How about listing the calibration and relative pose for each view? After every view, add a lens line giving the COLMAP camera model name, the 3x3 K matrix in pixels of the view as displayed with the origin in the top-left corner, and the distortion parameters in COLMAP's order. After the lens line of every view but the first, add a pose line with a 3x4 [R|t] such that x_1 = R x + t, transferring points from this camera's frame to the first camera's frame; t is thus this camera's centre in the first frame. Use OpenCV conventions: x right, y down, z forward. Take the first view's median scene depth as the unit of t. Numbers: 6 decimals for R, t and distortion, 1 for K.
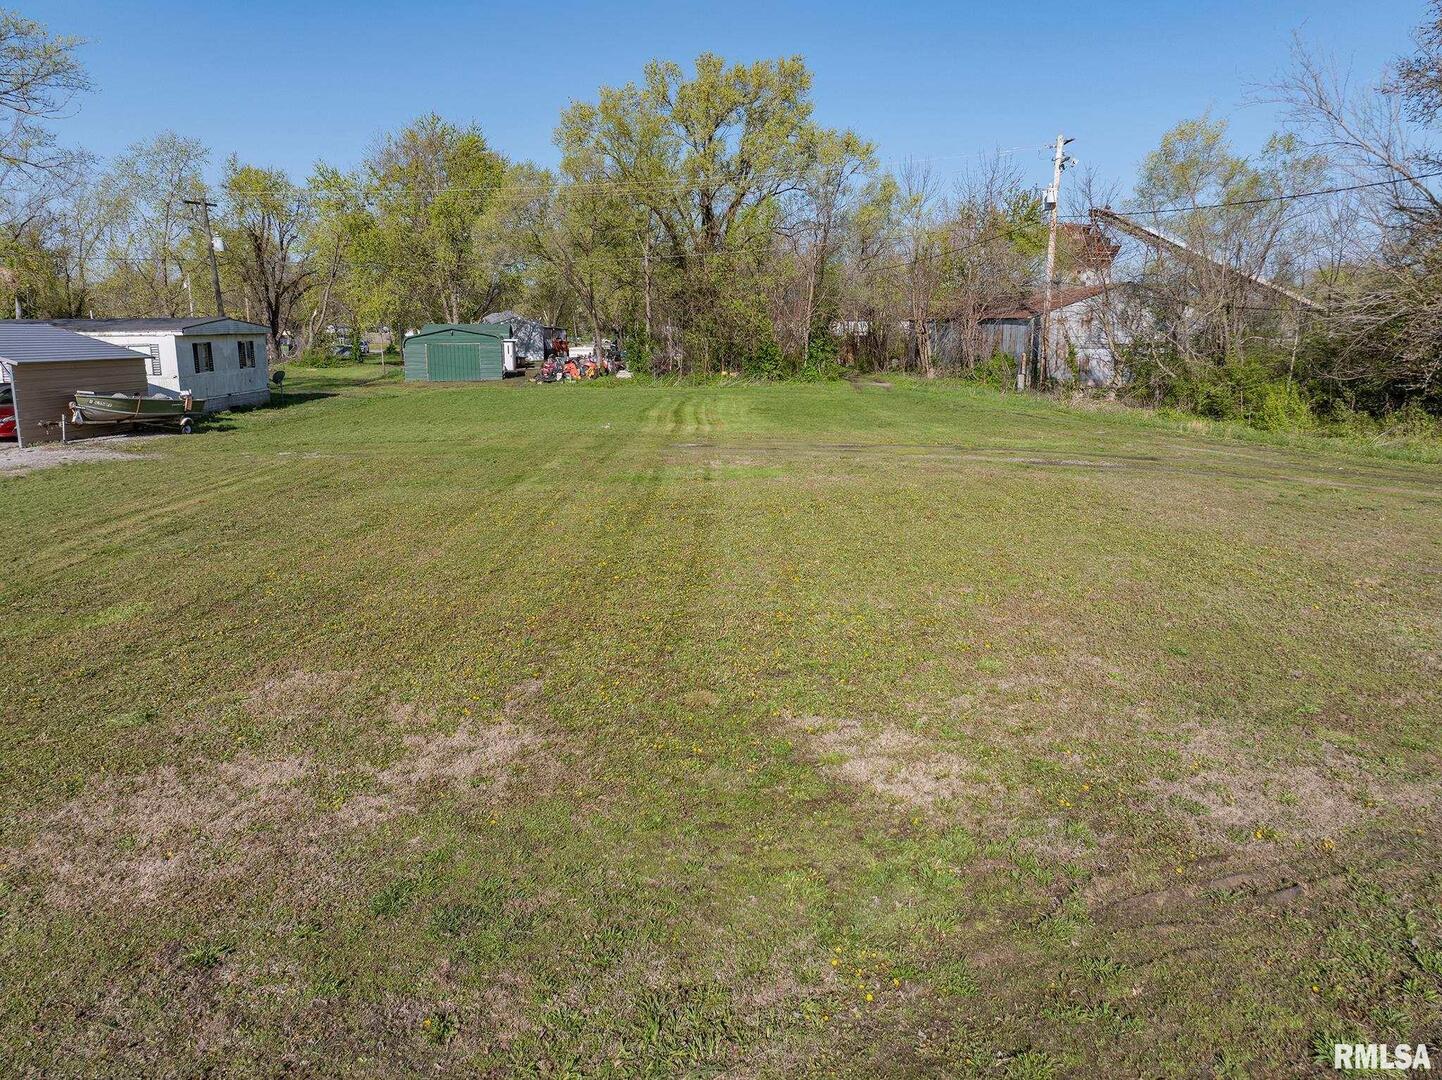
lens RADIAL K [[1012.9, 0, 721.0], [0, 1012.9, 540.0], [0, 0, 1]] dist [-0.039154, 0.003987]
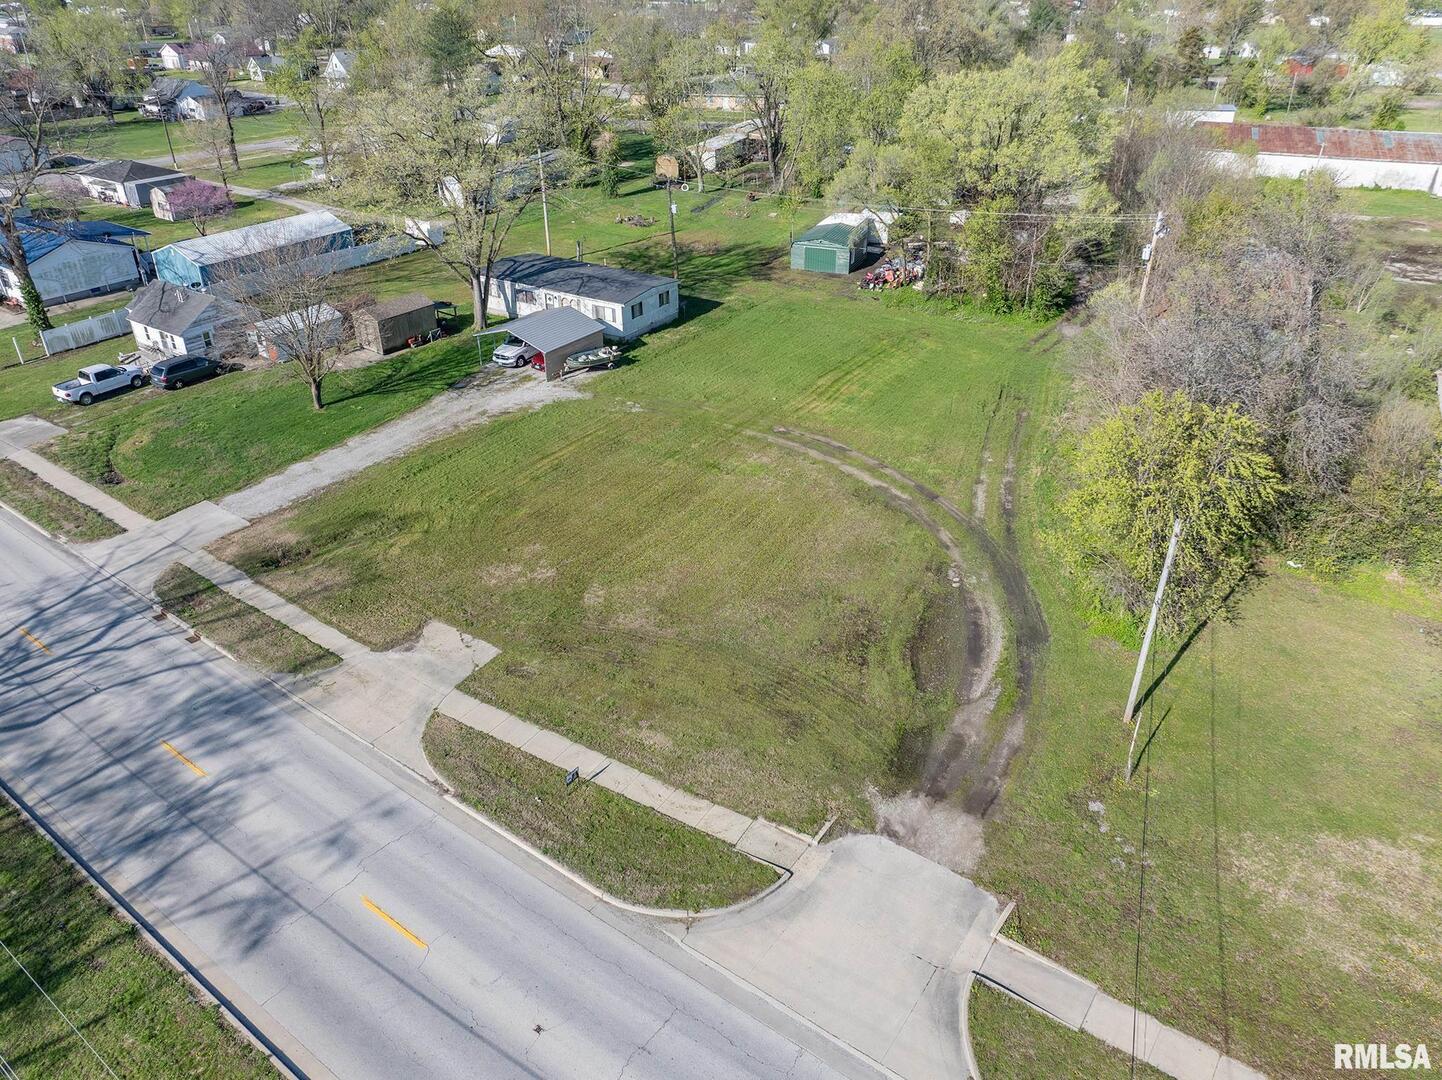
lens RADIAL K [[1012.9, 0, 721.0], [0, 1012.9, 540.0], [0, 0, 1]] dist [-0.039154, 0.003987]
pose [[0.835254, 0.276046, -0.475552, 0.503251], [-0.111037, 0.931711, 0.345812, -0.318343], [0.538537, -0.236037, 0.808866, -0.477558]]
